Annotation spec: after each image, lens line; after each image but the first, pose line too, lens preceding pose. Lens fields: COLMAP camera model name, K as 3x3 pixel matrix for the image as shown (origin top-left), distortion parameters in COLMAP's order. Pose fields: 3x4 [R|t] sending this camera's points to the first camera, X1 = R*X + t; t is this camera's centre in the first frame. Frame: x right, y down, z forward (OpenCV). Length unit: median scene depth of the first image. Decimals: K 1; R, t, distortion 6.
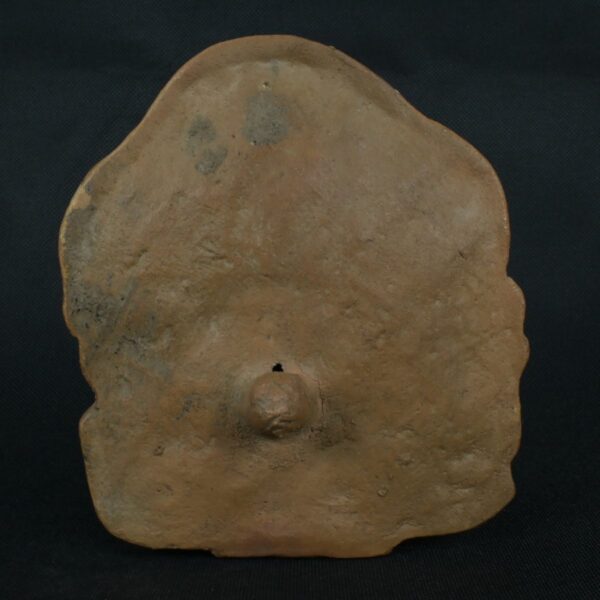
lens RADIAL K [[1113.4, 0, 302.4], [0, 1113.4, 299.7], [0, 0, 1]] dist [0.004414, 0.000000]
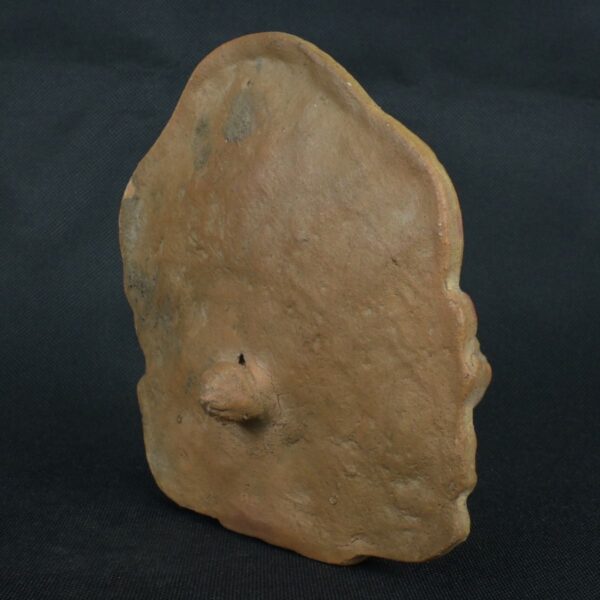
lens RADIAL K [[1113.4, 0, 298.6], [0, 1113.4, 300.0], [0, 0, 1]] dist [0.004414, 0.000000]
pose [[0.726896, 0.094266, -0.680247, 0.708646], [-0.067711, 0.995546, 0.065604, -0.063387], [0.683401, -0.001627, 0.730041, 0.278887]]
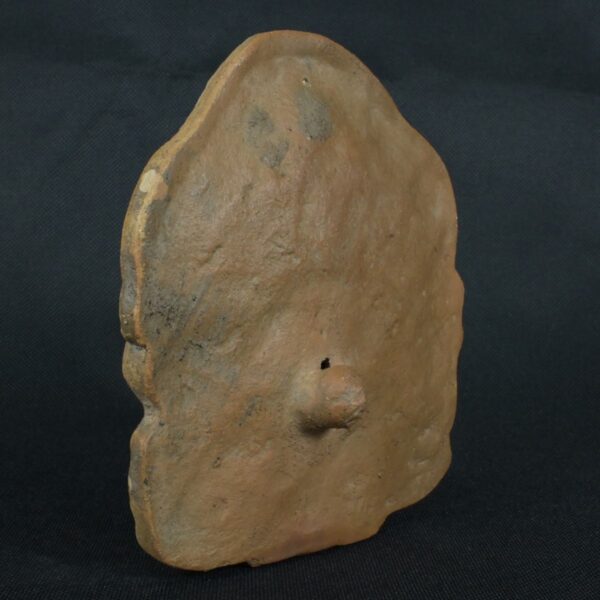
lens RADIAL K [[1113.4, 0, 300.5], [0, 1113.4, 299.2], [0, 0, 1]] dist [0.004414, 0.000000]
pose [[0.740929, -0.035759, 0.670631, -0.706987], [0.050683, 0.998711, -0.002743, 0.005843], [-0.669668, 0.036023, 0.741786, 0.263711]]
